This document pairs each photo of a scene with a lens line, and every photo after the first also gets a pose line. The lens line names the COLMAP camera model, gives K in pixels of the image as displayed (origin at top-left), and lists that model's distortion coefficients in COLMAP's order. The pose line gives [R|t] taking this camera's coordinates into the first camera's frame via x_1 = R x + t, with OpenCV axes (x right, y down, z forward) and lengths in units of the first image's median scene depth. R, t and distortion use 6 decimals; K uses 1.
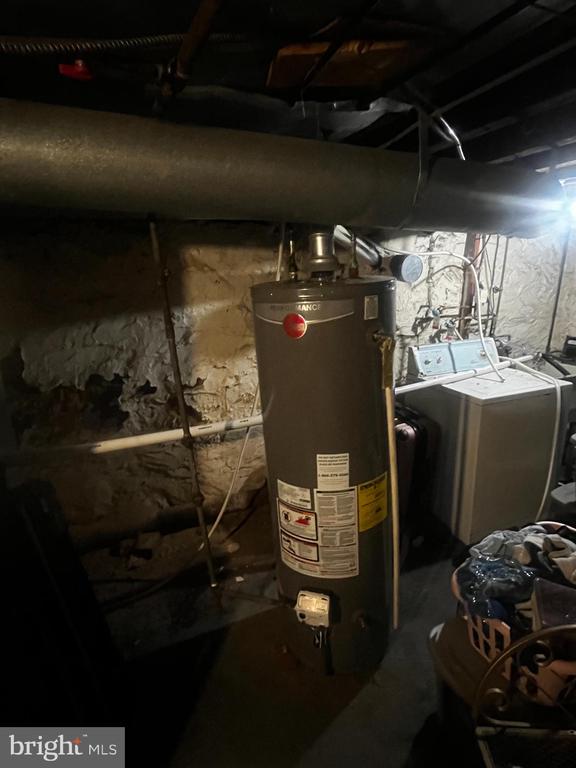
lens RADIAL K [[405.5, 0, 291.1], [0, 405.5, 386.1], [0, 0, 1]] dist [0.001517, 0.000294]
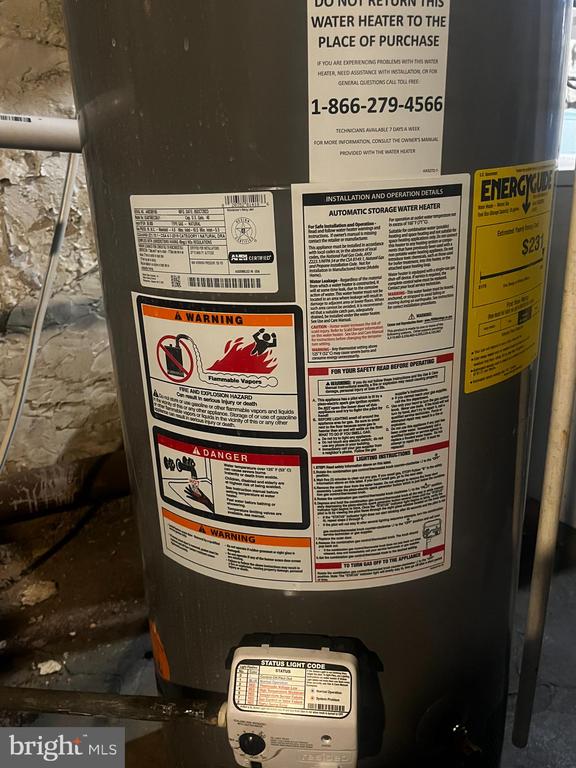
lens RADIAL K [[669.1, 0, 286.9], [0, 669.1, 383.3], [0, 0, 1]] dist [0.018174, 0.009725]
pose [[0.985769, -0.036650, 0.164063, -0.011400], [0.032491, 0.999081, 0.027959, 0.332185], [-0.164937, -0.022231, 0.986054, 0.590067]]
